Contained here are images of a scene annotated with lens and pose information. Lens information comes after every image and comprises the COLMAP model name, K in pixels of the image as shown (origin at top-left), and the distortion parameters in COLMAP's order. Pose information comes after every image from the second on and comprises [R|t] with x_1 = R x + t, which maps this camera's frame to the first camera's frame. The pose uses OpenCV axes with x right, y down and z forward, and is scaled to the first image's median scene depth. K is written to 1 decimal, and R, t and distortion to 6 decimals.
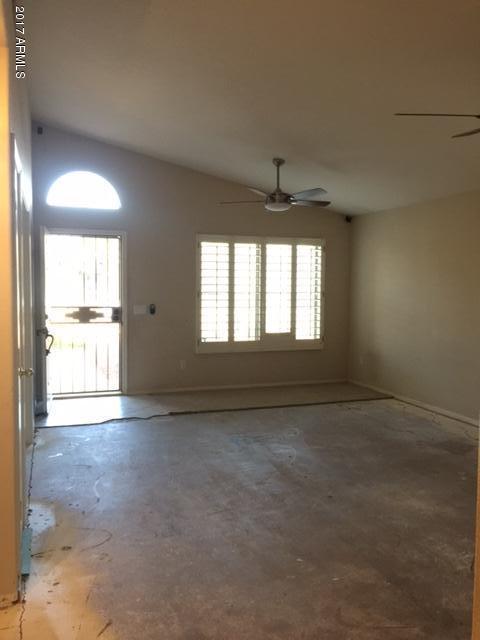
lens RADIAL K [[544.0, 0, 225.1], [0, 544.0, 317.5], [0, 0, 1]] dist [0.059845, 0.002356]
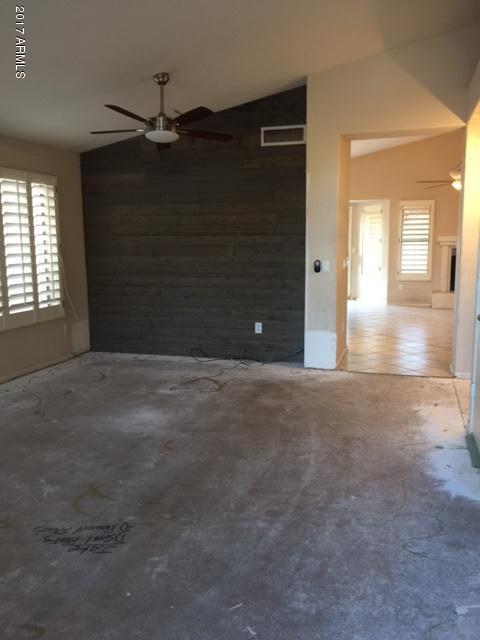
lens RADIAL K [[544.0, 0, 225.1], [0, 544.0, 317.5], [0, 0, 1]] dist [0.059845, 0.002356]
pose [[-0.801784, -0.082637, 0.591873, -0.587011], [0.051531, 0.977145, 0.206236, -0.148862], [-0.595388, 0.195856, -0.779200, 2.111800]]
